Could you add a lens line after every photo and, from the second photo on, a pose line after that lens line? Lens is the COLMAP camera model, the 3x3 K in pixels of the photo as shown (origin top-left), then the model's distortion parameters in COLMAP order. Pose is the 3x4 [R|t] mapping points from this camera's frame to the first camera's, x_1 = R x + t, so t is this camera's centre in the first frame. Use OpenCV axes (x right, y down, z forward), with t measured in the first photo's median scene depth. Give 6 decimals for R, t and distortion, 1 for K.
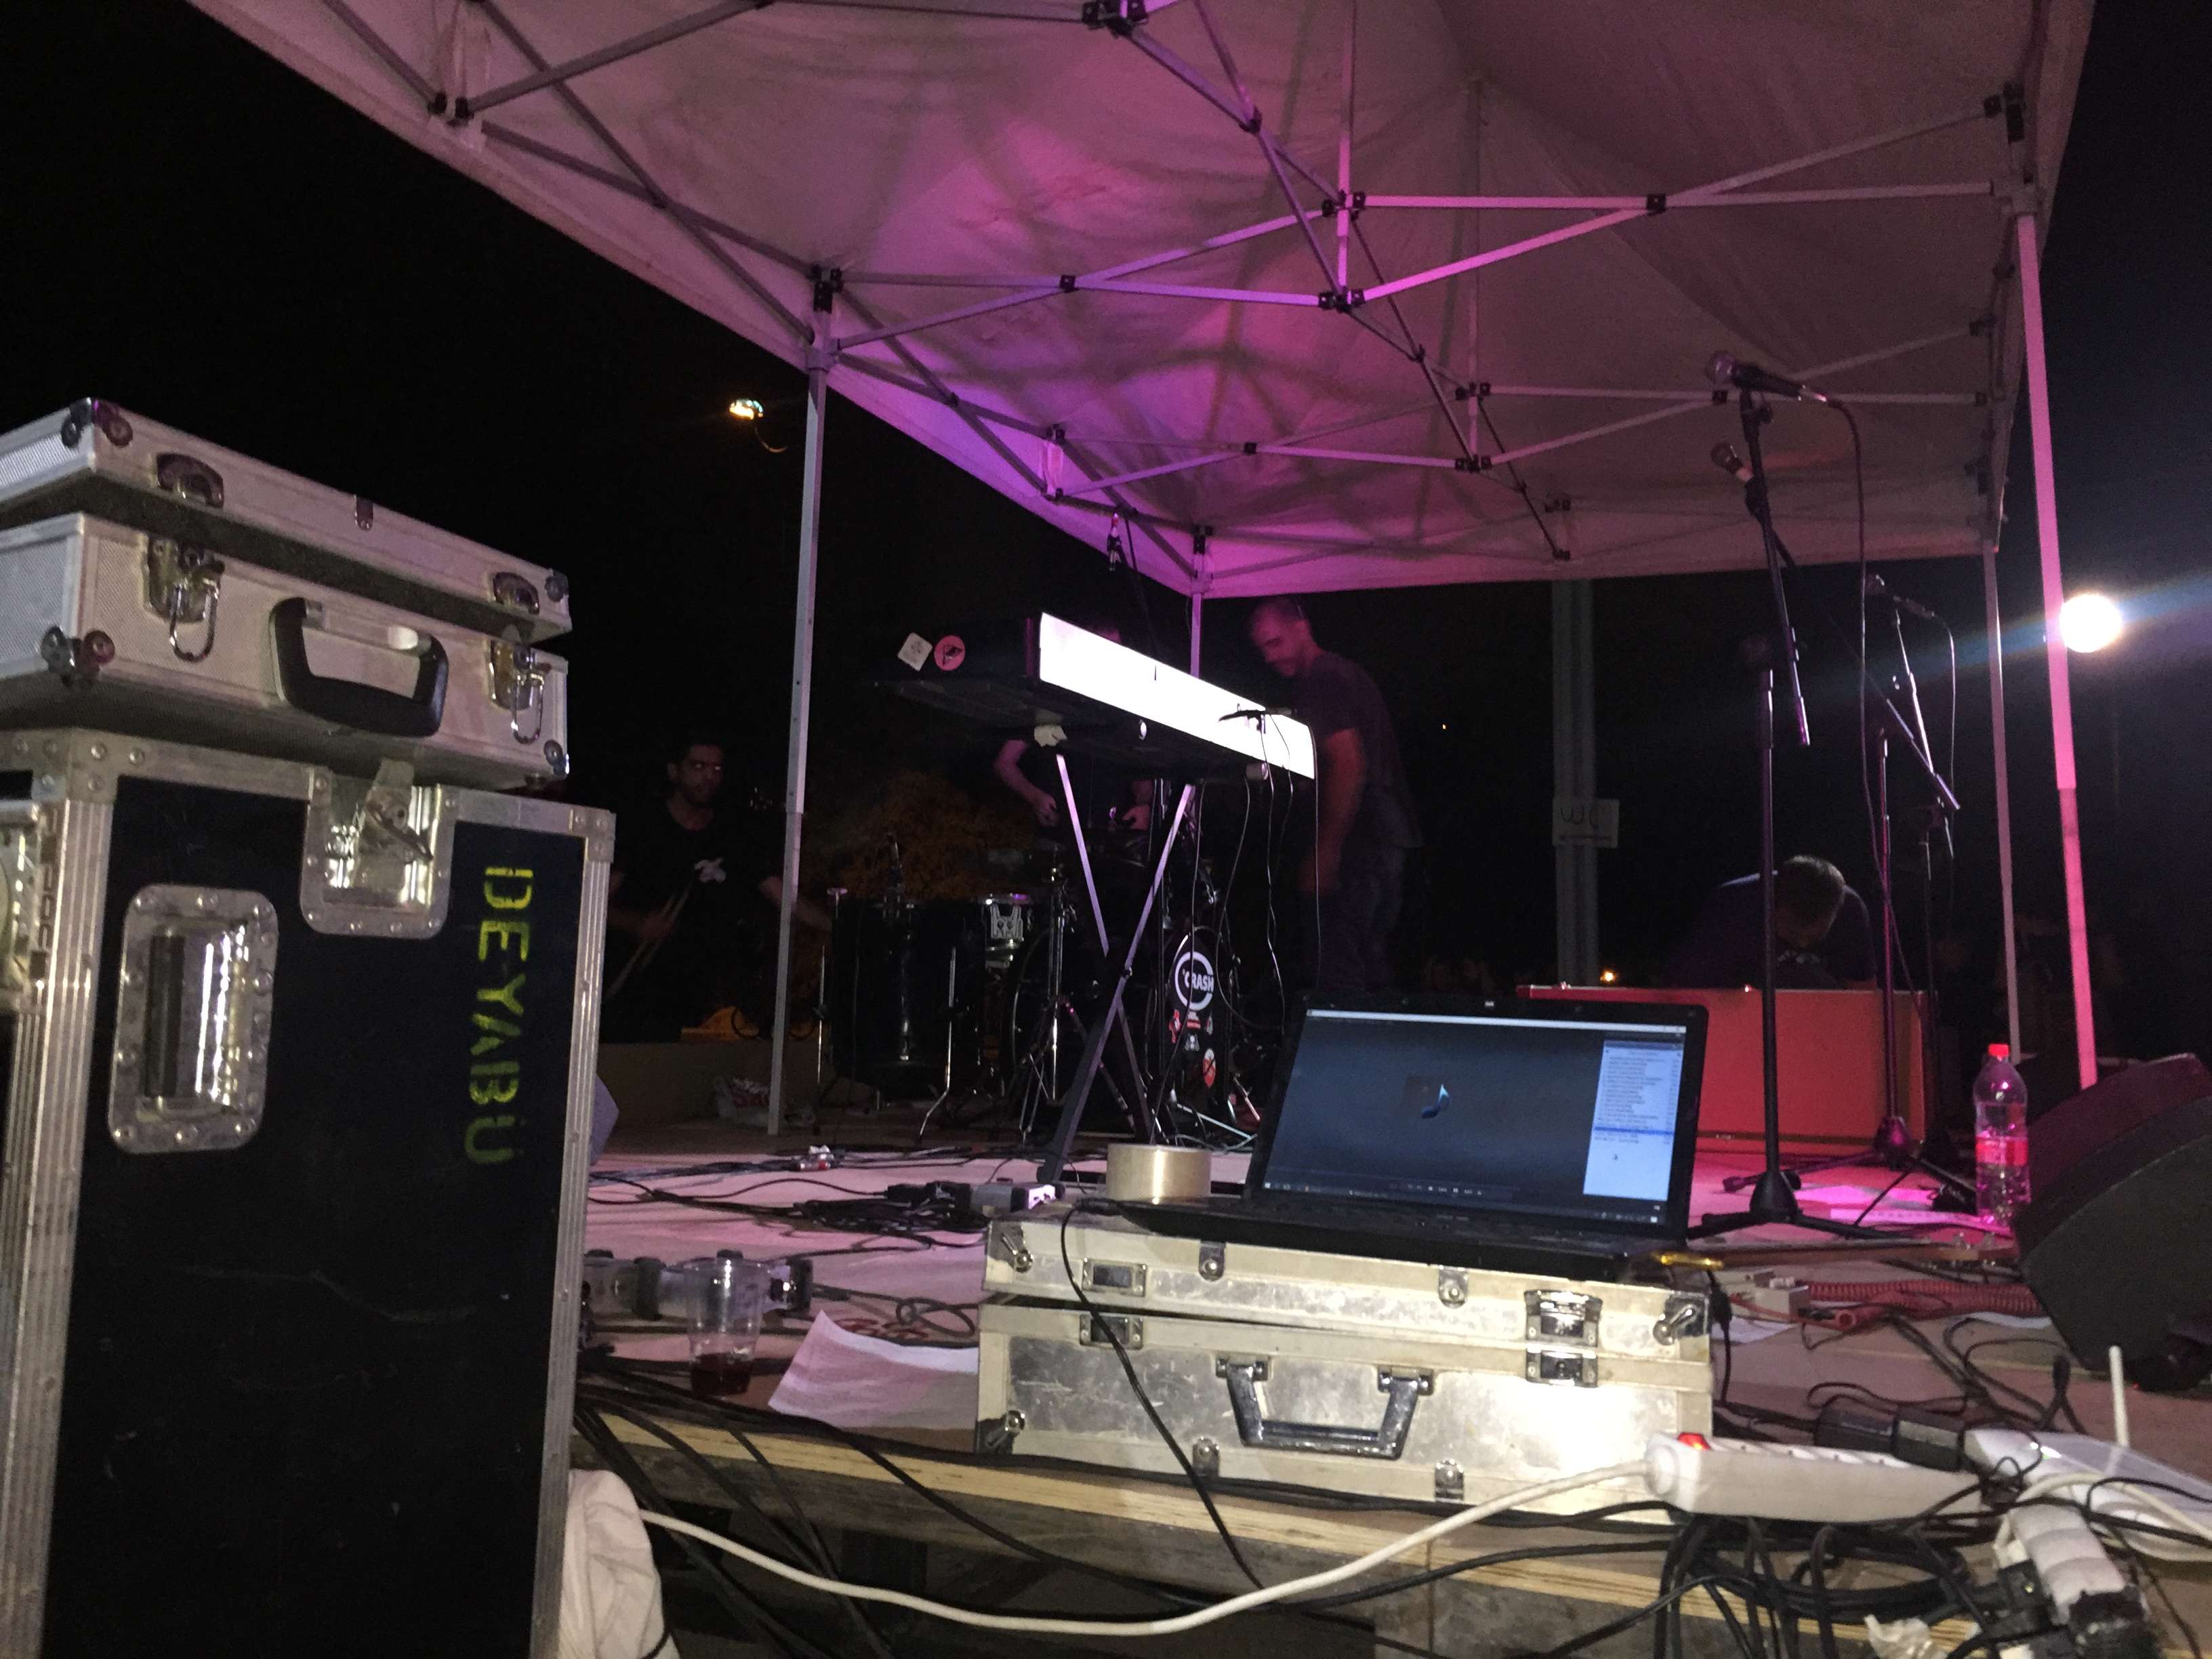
lens RADIAL K [[1879.8, 0, 1093.7], [0, 1879.8, 837.6], [0, 0, 1]] dist [0.053267, -0.073359]
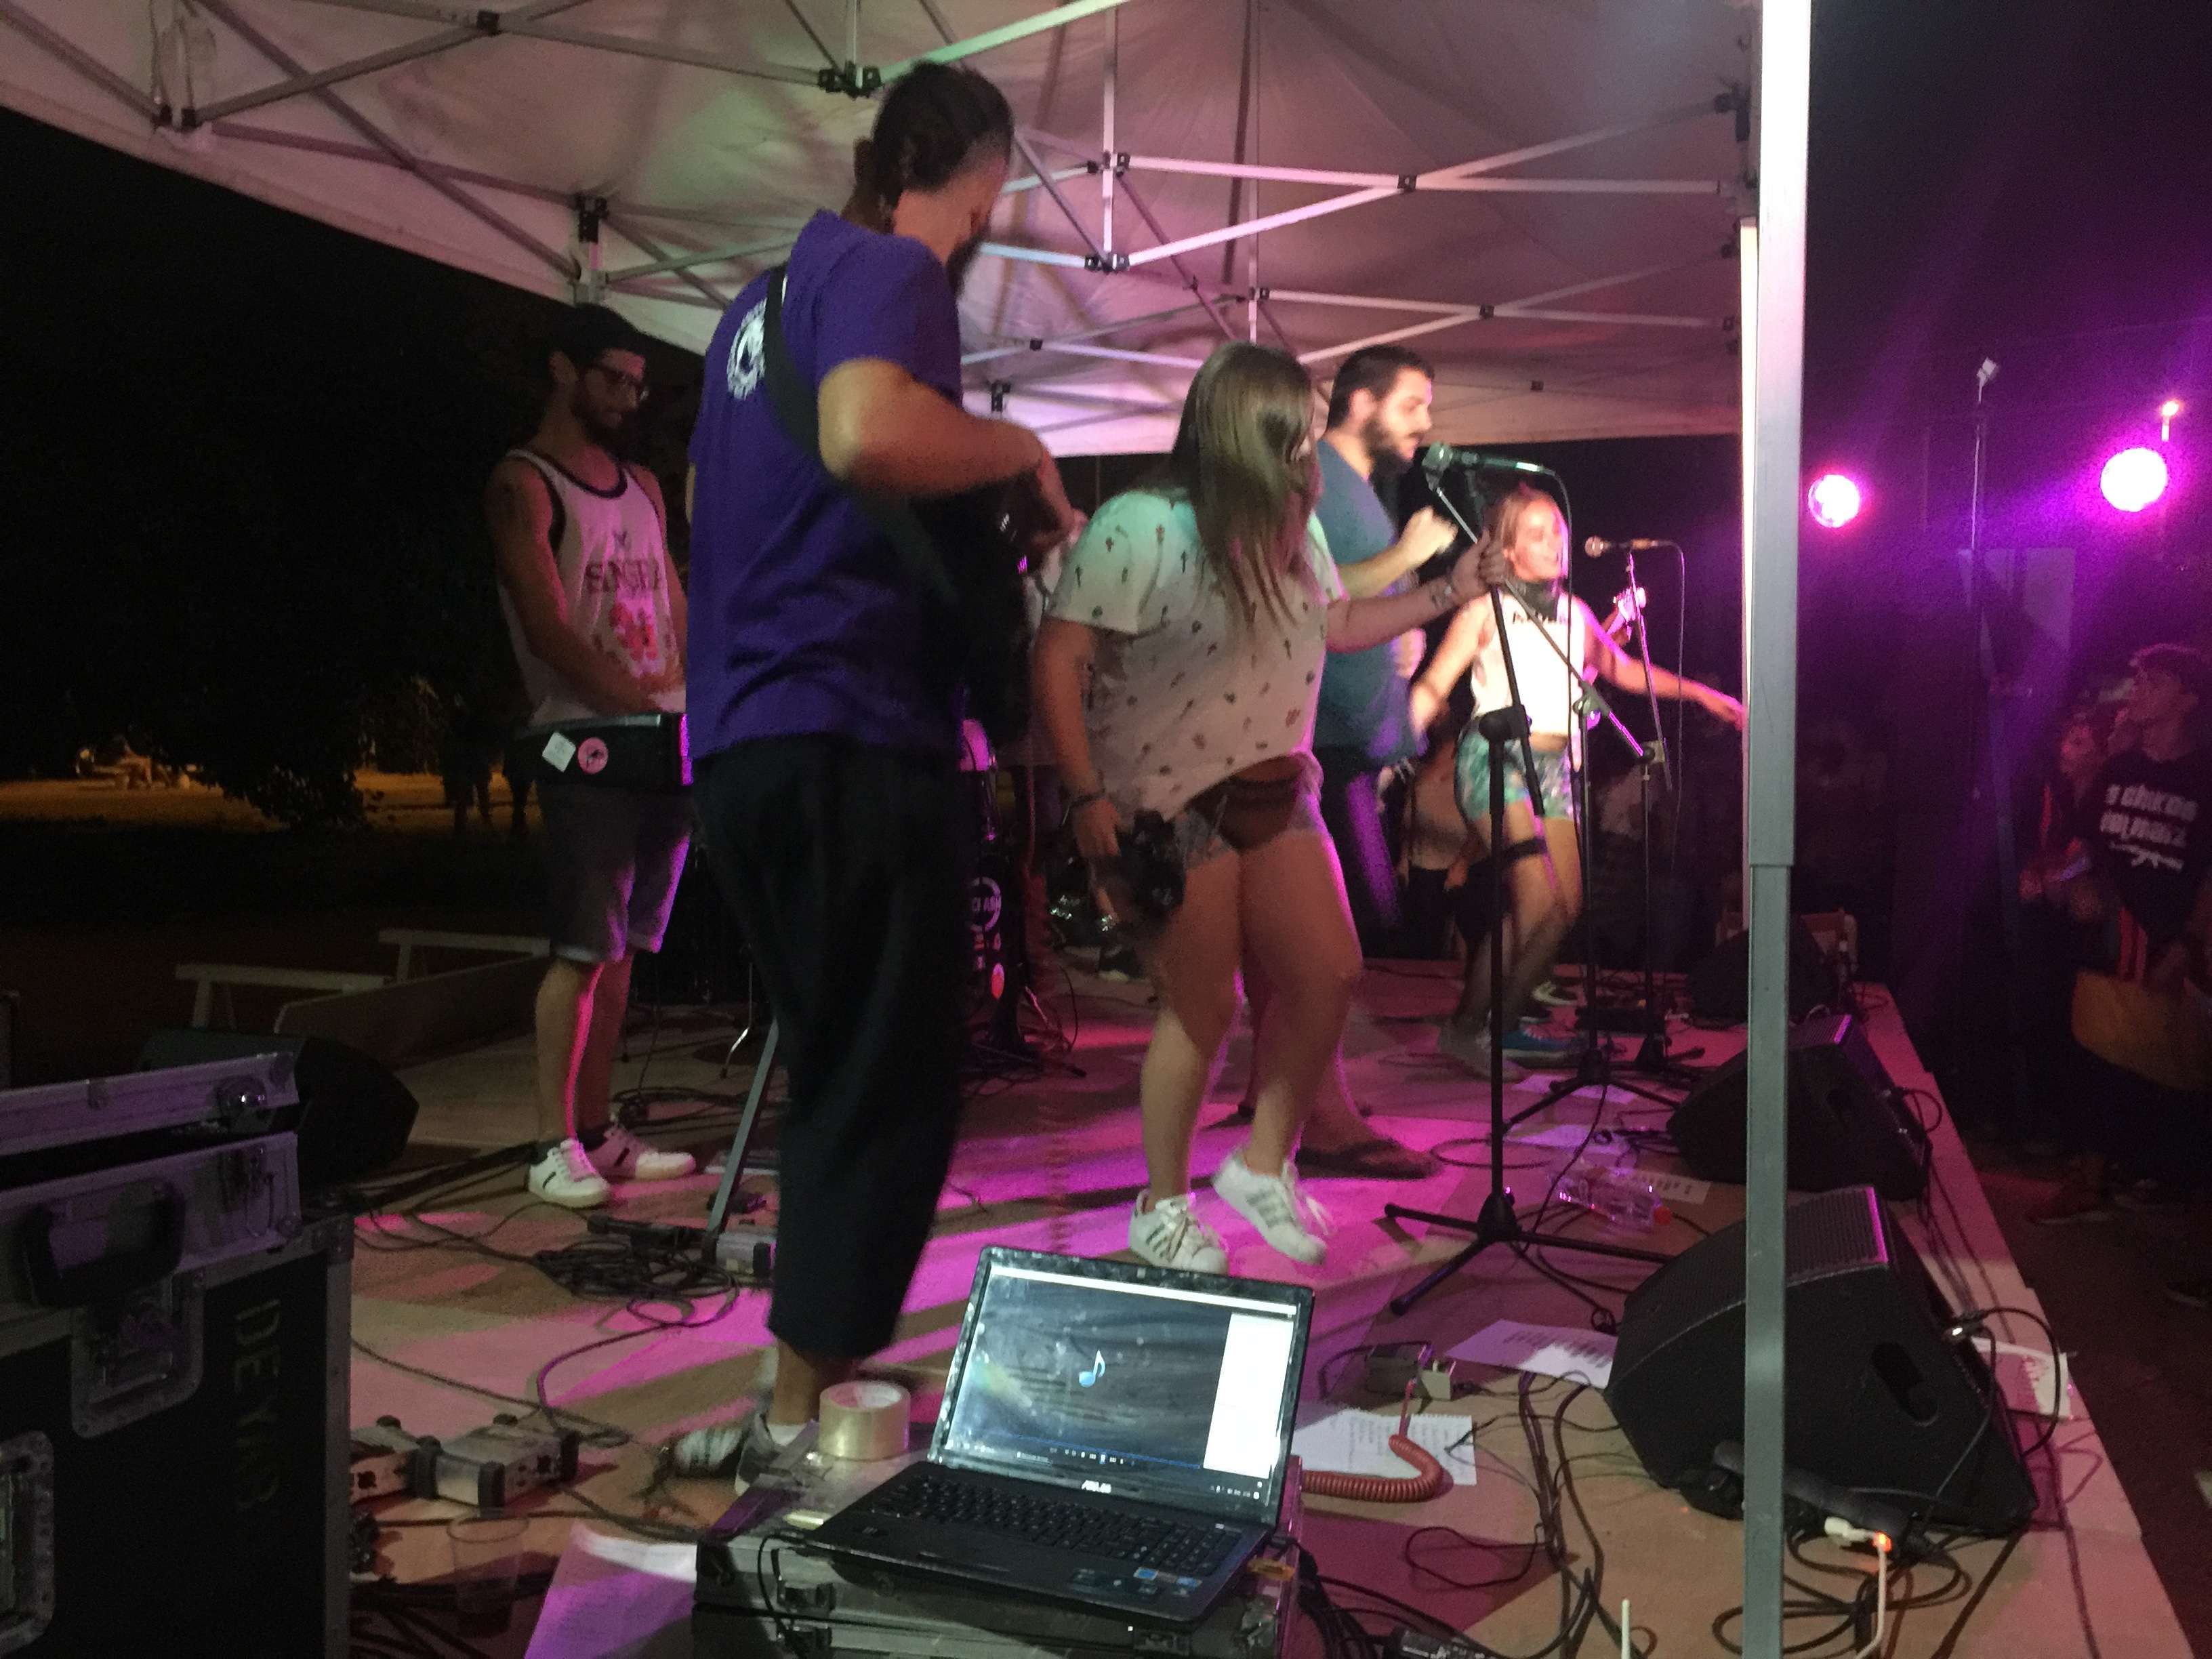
lens RADIAL K [[1889.7, 0, 1091.2], [0, 1889.7, 822.5], [0, 0, 1]] dist [0.056729, -0.080204]
pose [[0.996327, -0.022249, 0.082688, 0.031817], [0.010731, 0.990484, 0.137212, -0.127496], [-0.084954, -0.135821, 0.987084, -0.044924]]
